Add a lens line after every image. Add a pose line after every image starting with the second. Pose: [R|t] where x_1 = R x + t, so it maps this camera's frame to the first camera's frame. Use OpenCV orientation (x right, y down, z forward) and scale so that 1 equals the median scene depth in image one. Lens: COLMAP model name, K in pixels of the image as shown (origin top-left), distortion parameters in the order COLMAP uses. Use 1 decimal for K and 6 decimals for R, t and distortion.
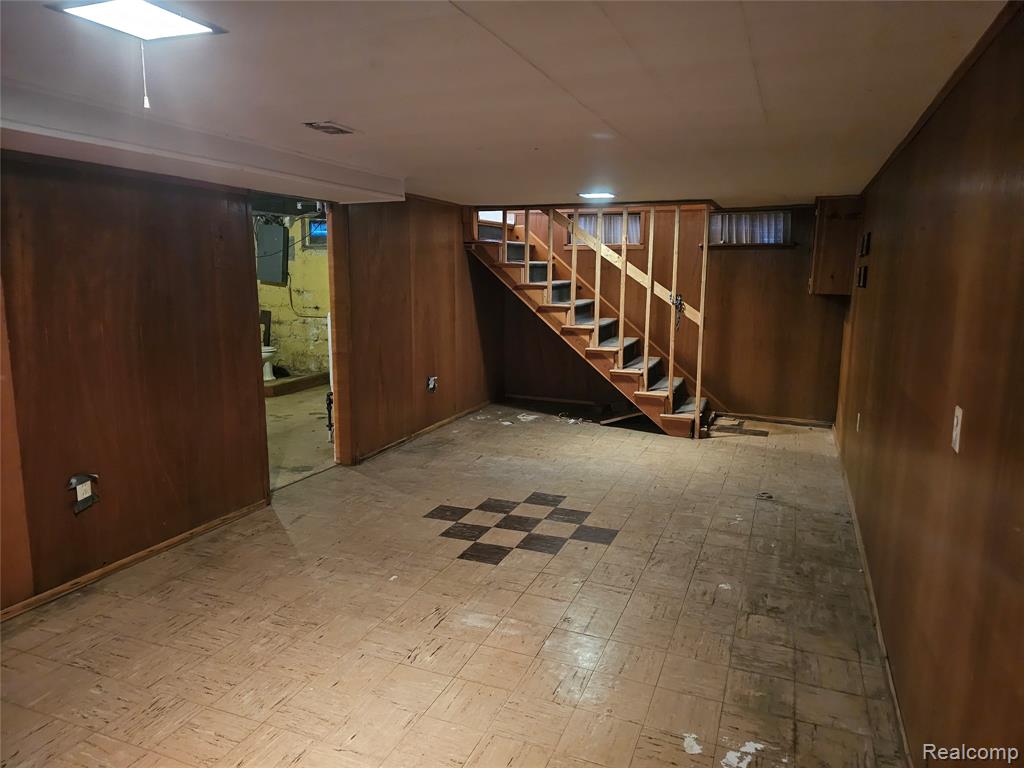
lens RADIAL K [[687.4, 0, 514.4], [0, 687.4, 384.7], [0, 0, 1]] dist [0.039129, -0.012390]
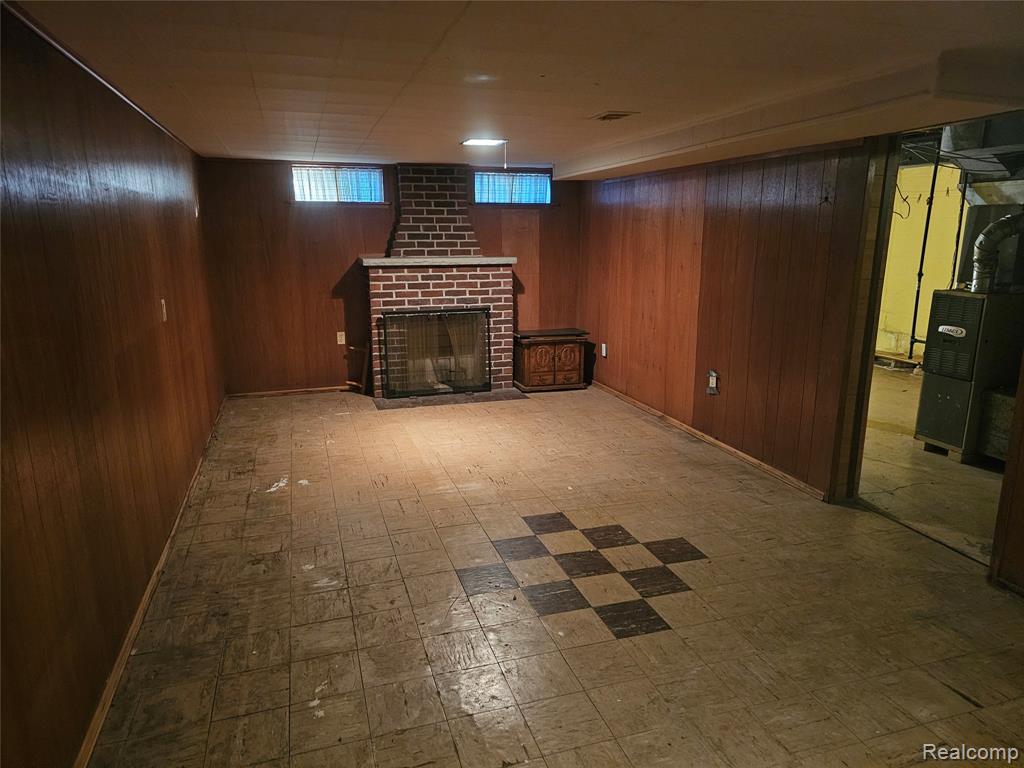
lens RADIAL K [[687.4, 0, 514.0], [0, 687.4, 386.7], [0, 0, 1]] dist [0.039129, -0.012390]
pose [[-0.772275, 0.133258, -0.621155, 0.596104], [-0.110271, 0.934793, 0.337642, -0.270800], [0.625645, 0.329248, -0.707223, 1.638544]]
